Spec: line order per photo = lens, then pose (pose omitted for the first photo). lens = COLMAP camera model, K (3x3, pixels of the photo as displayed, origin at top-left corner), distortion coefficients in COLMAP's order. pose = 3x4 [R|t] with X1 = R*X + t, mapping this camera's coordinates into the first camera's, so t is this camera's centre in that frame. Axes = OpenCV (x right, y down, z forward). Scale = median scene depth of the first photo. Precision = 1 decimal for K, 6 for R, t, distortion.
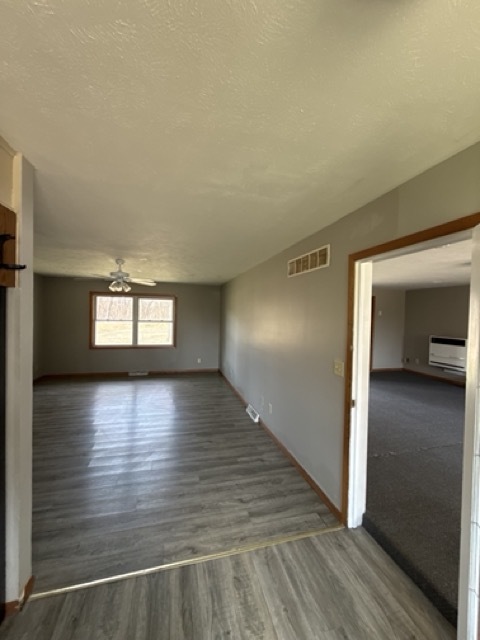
lens RADIAL K [[253.8, 0, 240.0], [0, 253.8, 320.0], [0, 0, 1]] dist [-0.001903, -0.000070]
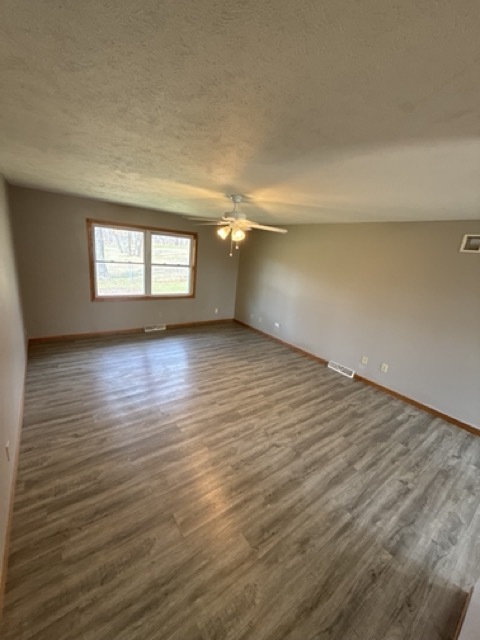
lens RADIAL K [[253.8, 0, 240.0], [0, 253.8, 320.0], [0, 0, 1]] dist [-0.001903, -0.000070]
pose [[0.926542, -0.037467, 0.374322, -0.479549], [-0.063483, 0.965186, 0.253744, -0.049357], [-0.370797, -0.258867, 0.891906, 0.172875]]
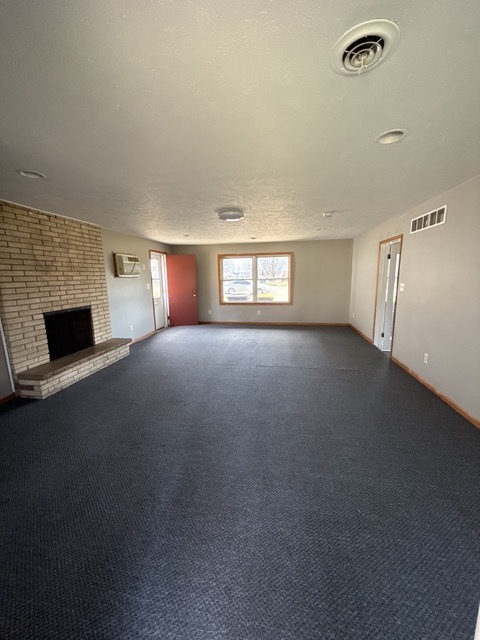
lens RADIAL K [[253.8, 0, 240.0], [0, 253.8, 320.0], [0, 0, 1]] dist [-0.001903, -0.000070]
pose [[0.902442, 0.030334, -0.429741, -0.000580], [0.042027, 0.986562, 0.157893, 0.000643], [0.428756, -0.160550, 0.889040, -0.013811]]
